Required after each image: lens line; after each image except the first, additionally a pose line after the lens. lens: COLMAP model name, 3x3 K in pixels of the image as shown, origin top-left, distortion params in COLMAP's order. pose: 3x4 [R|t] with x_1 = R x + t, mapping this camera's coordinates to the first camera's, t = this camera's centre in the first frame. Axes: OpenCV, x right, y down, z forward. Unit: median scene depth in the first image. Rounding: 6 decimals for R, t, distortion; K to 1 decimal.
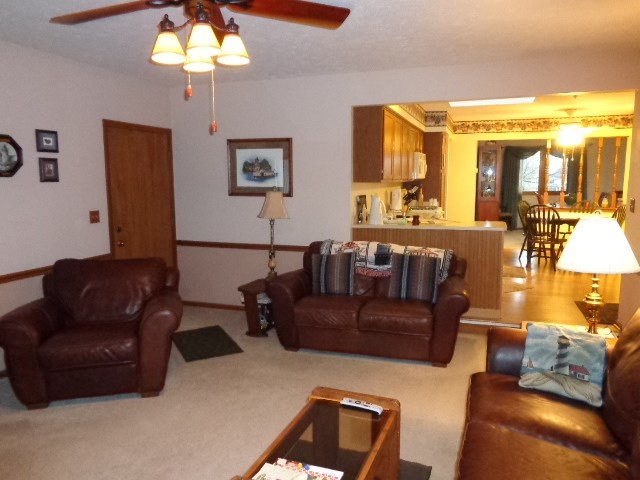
lens RADIAL K [[475.9, 0, 320.0], [0, 475.9, 240.0], [0, 0, 1]] dist [-0.000246, -0.000889]
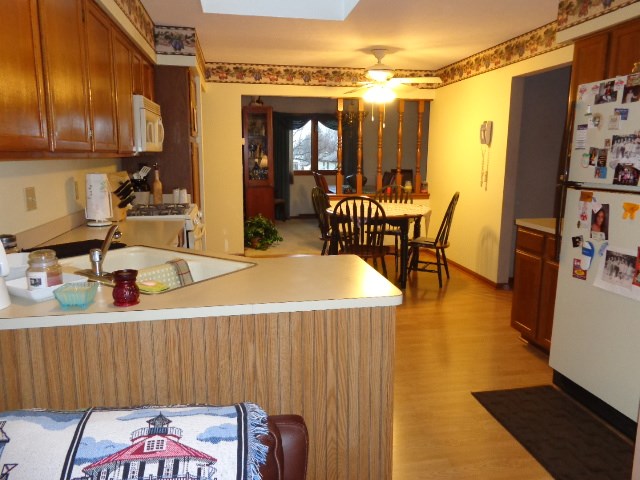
lens RADIAL K [[475.9, 0, 320.0], [0, 475.9, 240.0], [0, 0, 1]] dist [-0.000246, -0.000889]
pose [[0.870646, -0.076527, 0.485921, 0.105684], [0.052689, 0.996650, 0.062556, -0.053180], [-0.489080, -0.028861, 0.871761, 0.435633]]
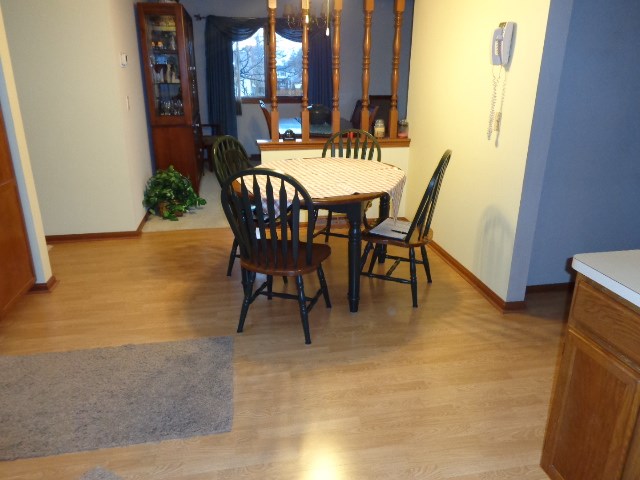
lens RADIAL K [[482.1, 0, 320.0], [0, 482.1, 240.0], [0, 0, 1]] dist [-0.006452, -0.001759]
pose [[0.864411, -0.157274, 0.477554, 0.296708], [0.054359, 0.973483, 0.222205, -0.087986], [-0.499838, -0.166117, 0.850039, 0.615495]]
